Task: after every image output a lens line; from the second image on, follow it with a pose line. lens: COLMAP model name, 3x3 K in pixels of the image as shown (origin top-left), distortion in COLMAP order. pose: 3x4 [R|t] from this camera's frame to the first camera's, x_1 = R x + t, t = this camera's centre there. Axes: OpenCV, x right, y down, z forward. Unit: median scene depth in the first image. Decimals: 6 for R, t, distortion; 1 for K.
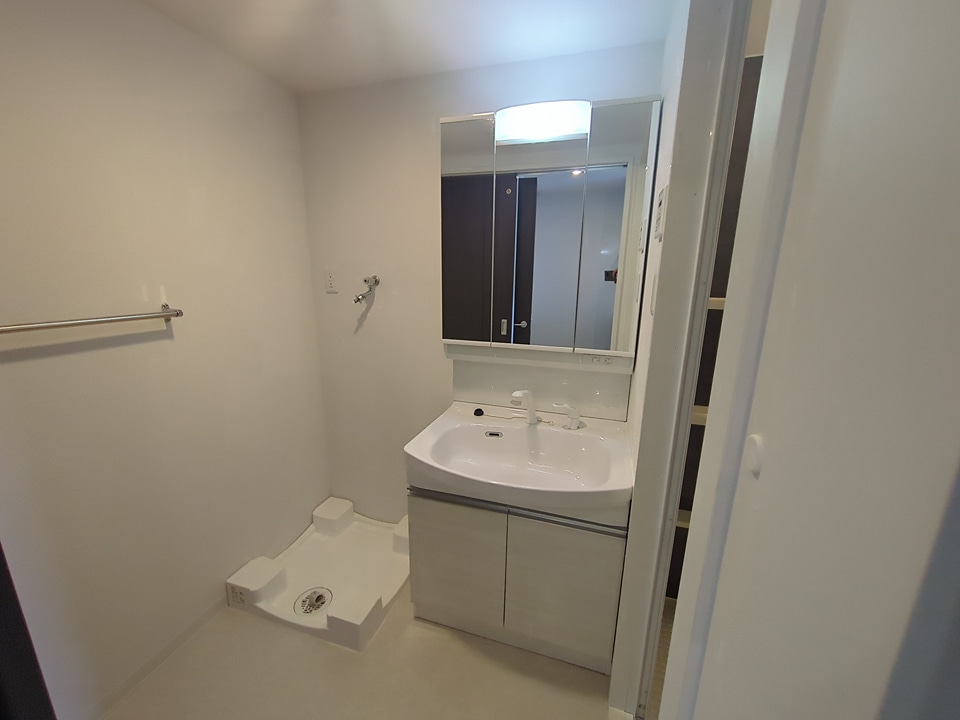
lens RADIAL K [[374.2, 0, 481.0], [0, 374.2, 359.2], [0, 0, 1]] dist [0.002794, -0.000066]
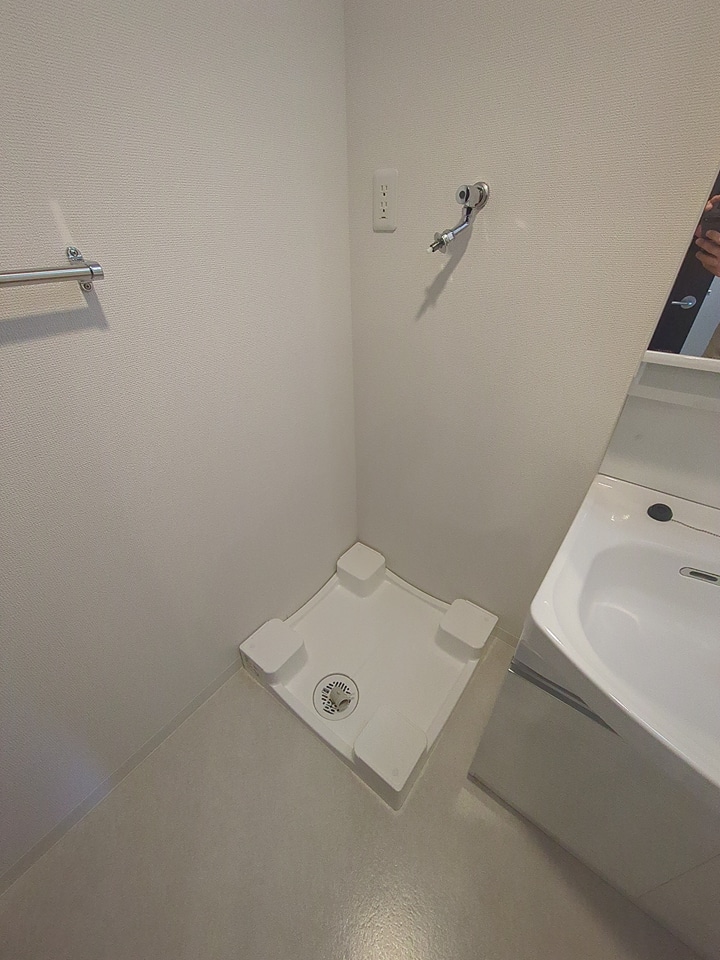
lens RADIAL K [[374.2, 0, 362.3], [0, 374.2, 480.7], [0, 0, 1]] dist [0.002794, -0.000066]
pose [[0.934724, 0.181283, -0.305658, -0.223144], [-0.055723, 0.924231, 0.377746, -0.055759], [0.350978, -0.336056, 0.874003, 0.455837]]
